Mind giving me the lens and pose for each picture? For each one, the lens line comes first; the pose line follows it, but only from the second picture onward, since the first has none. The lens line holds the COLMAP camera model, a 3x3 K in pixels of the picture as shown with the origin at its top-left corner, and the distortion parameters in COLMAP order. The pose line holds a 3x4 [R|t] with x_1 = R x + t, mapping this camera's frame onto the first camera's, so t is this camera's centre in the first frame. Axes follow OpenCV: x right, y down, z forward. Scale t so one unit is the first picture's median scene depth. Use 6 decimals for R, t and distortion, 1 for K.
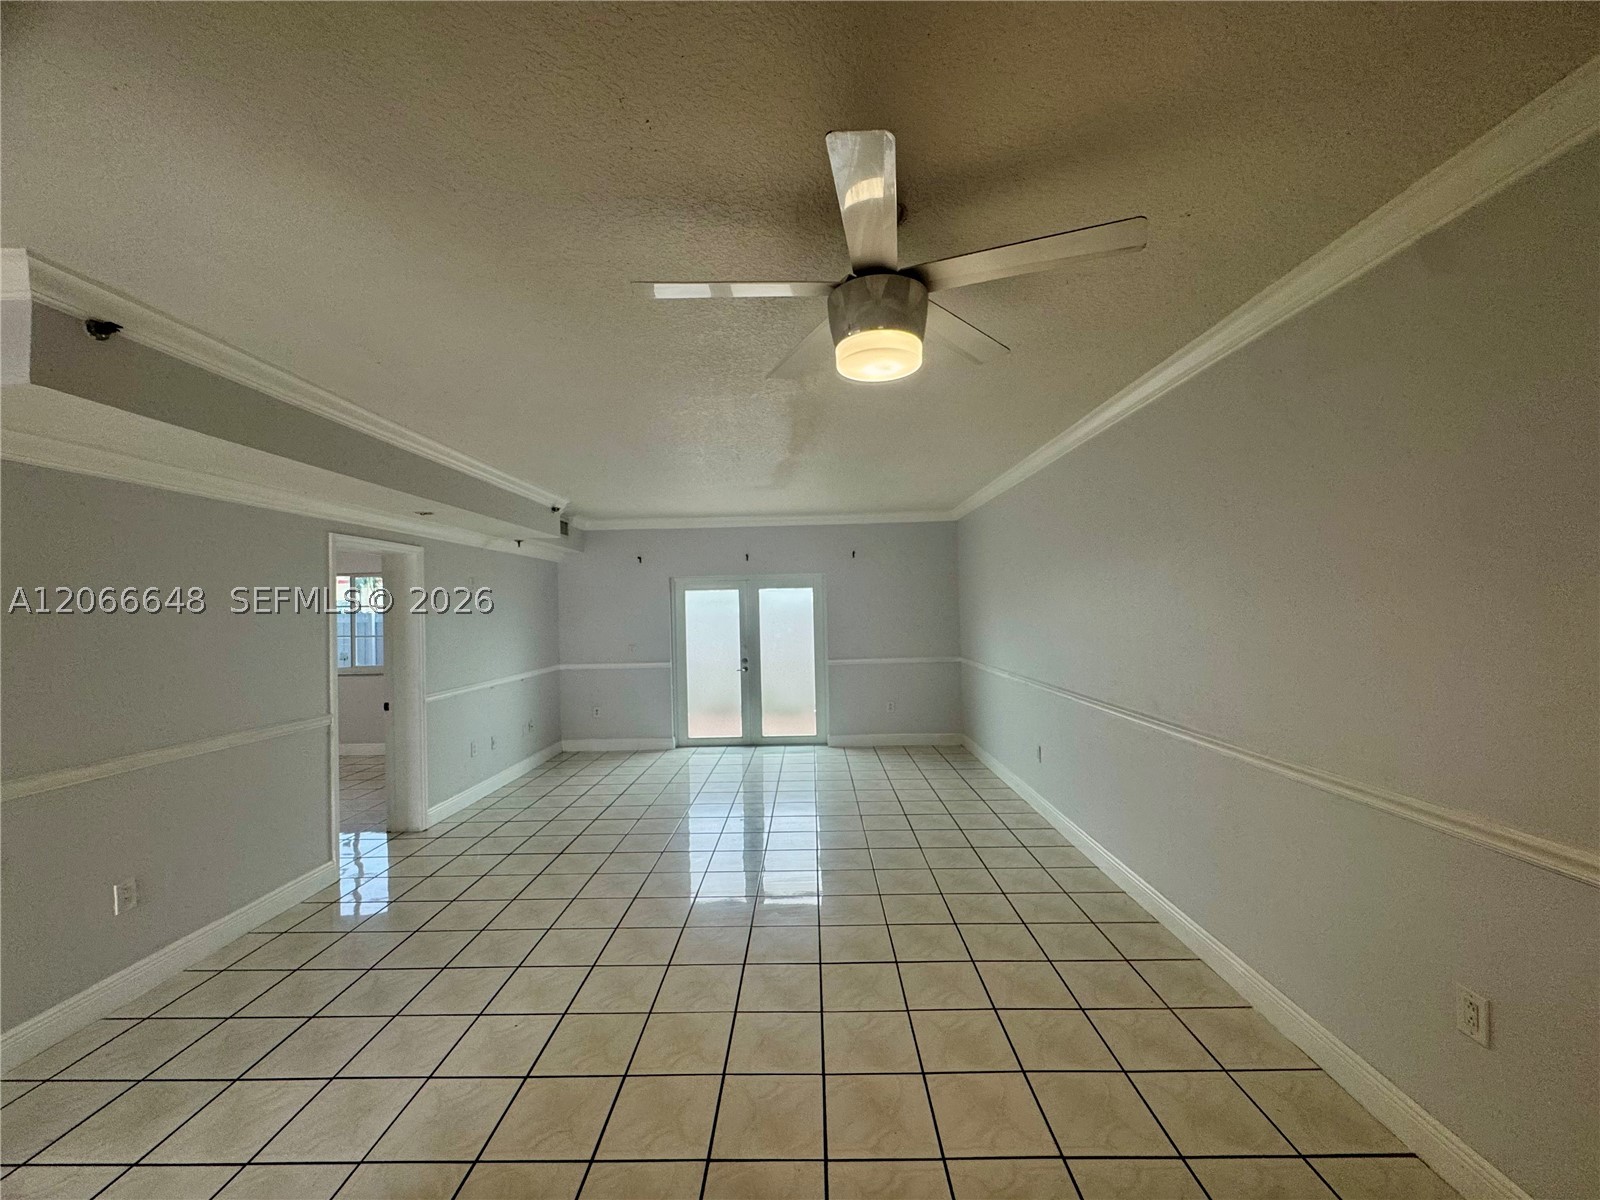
lens RADIAL K [[640.3, 0, 802.0], [0, 640.3, 602.9], [0, 0, 1]] dist [-0.005181, 0.000455]
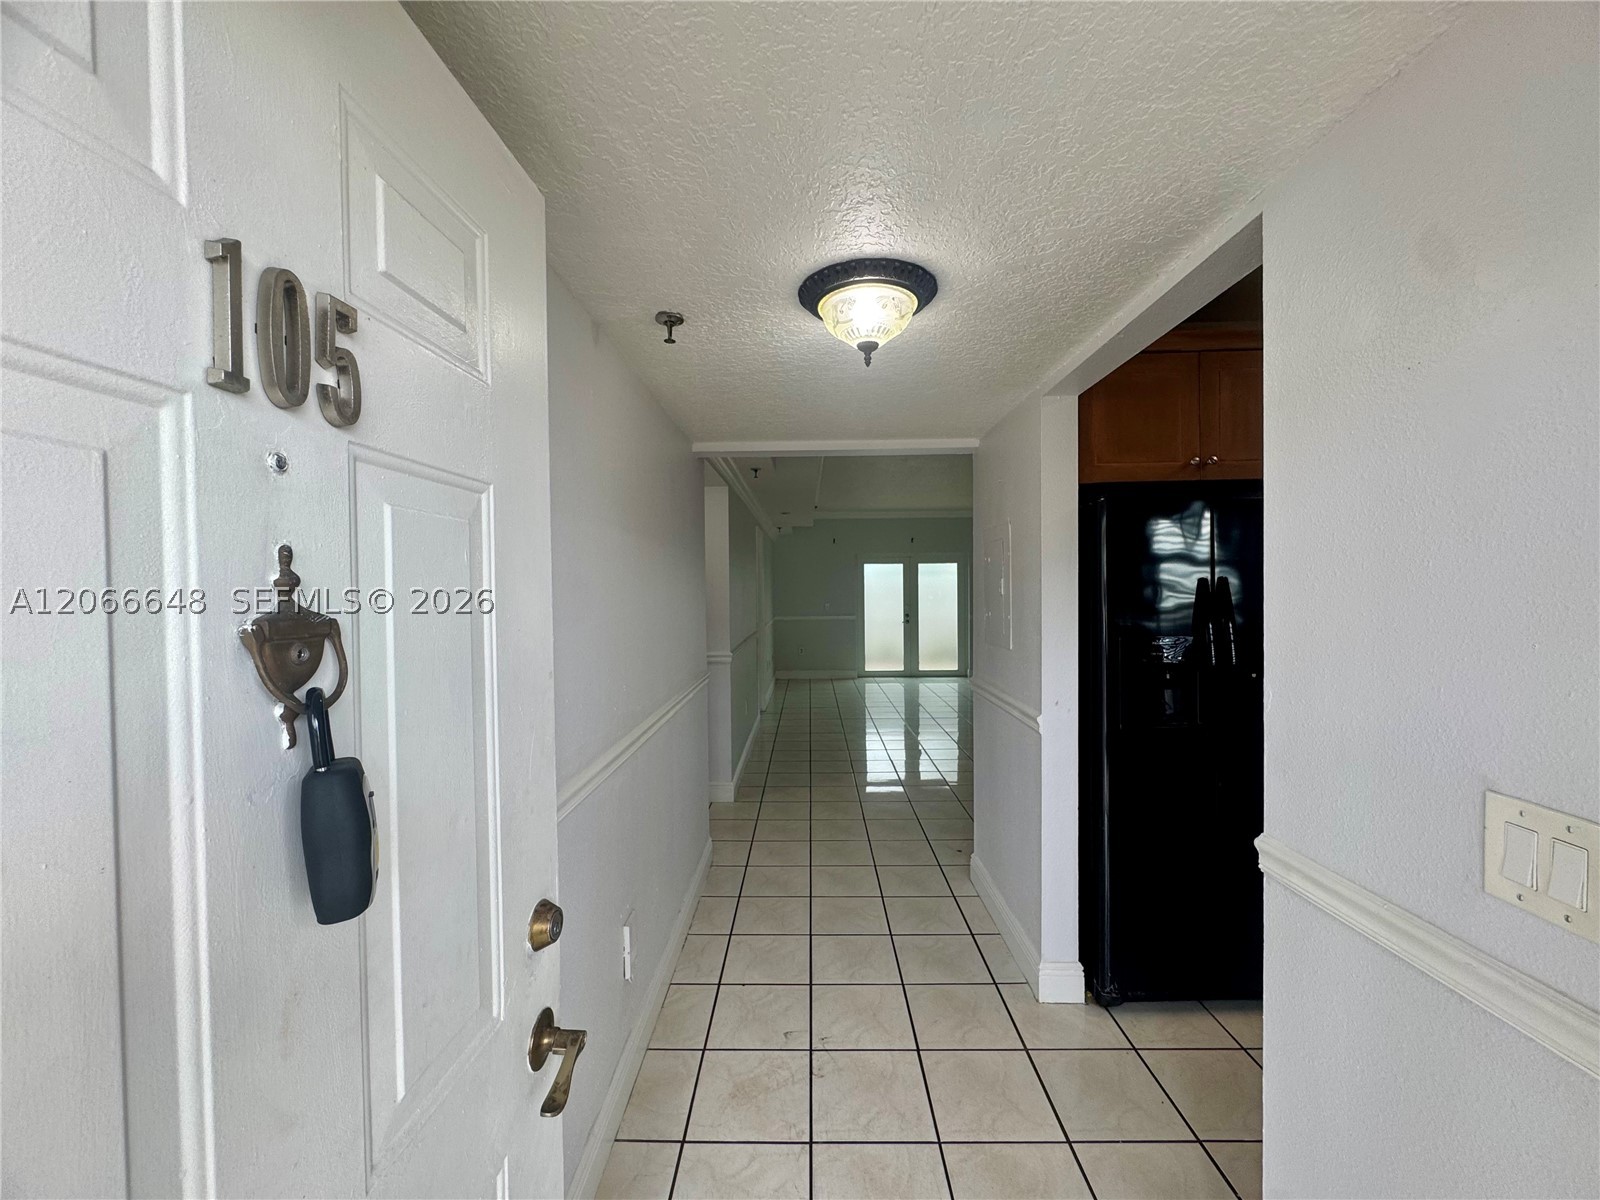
lens RADIAL K [[640.3, 0, 805.4], [0, 640.3, 598.5], [0, 0, 1]] dist [-0.005181, 0.000455]
pose [[0.999849, 0.010668, 0.013718, -0.399145], [-0.011043, 0.999559, 0.027557, 0.021569], [-0.013418, -0.027704, 0.999526, -0.450435]]
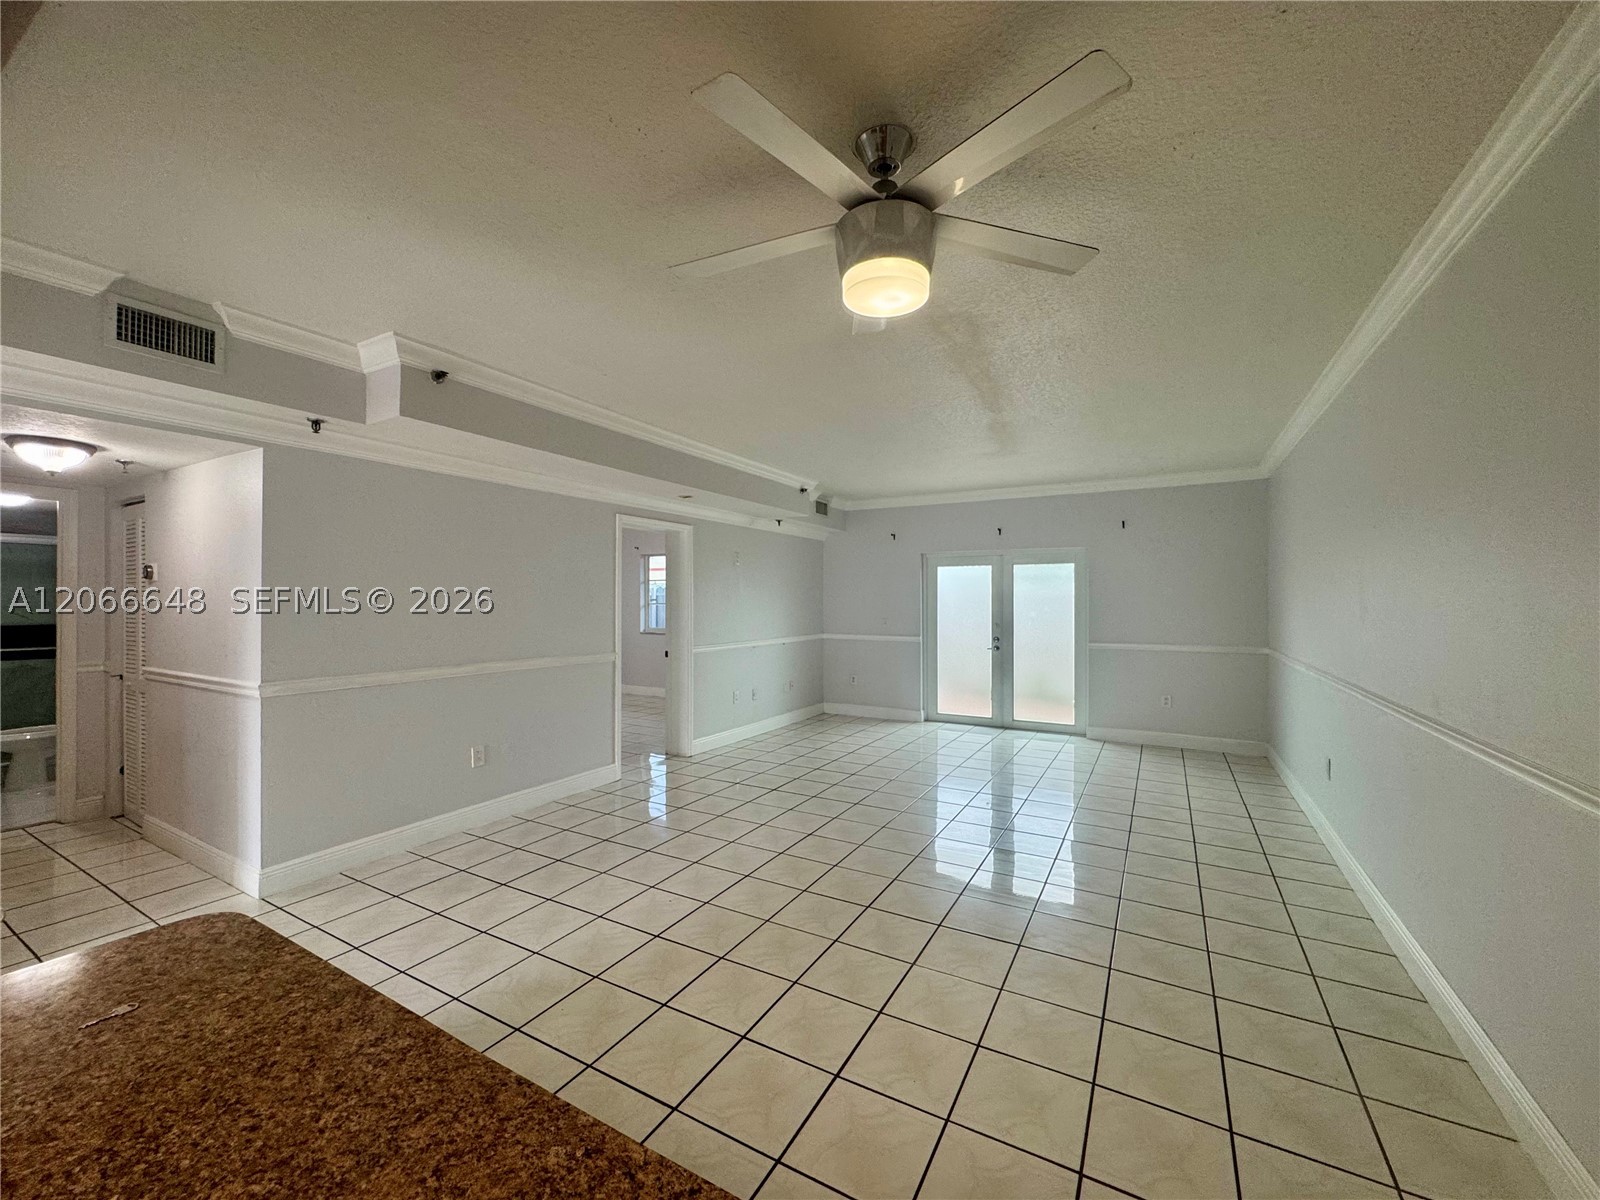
lens RADIAL K [[640.3, 0, 802.4], [0, 640.3, 602.7], [0, 0, 1]] dist [-0.005181, 0.000455]
pose [[0.878434, 0.024517, -0.477234, 0.138073], [-0.015767, 0.999626, 0.022332, 0.022347], [0.477603, -0.012092, 0.878493, 0.018279]]
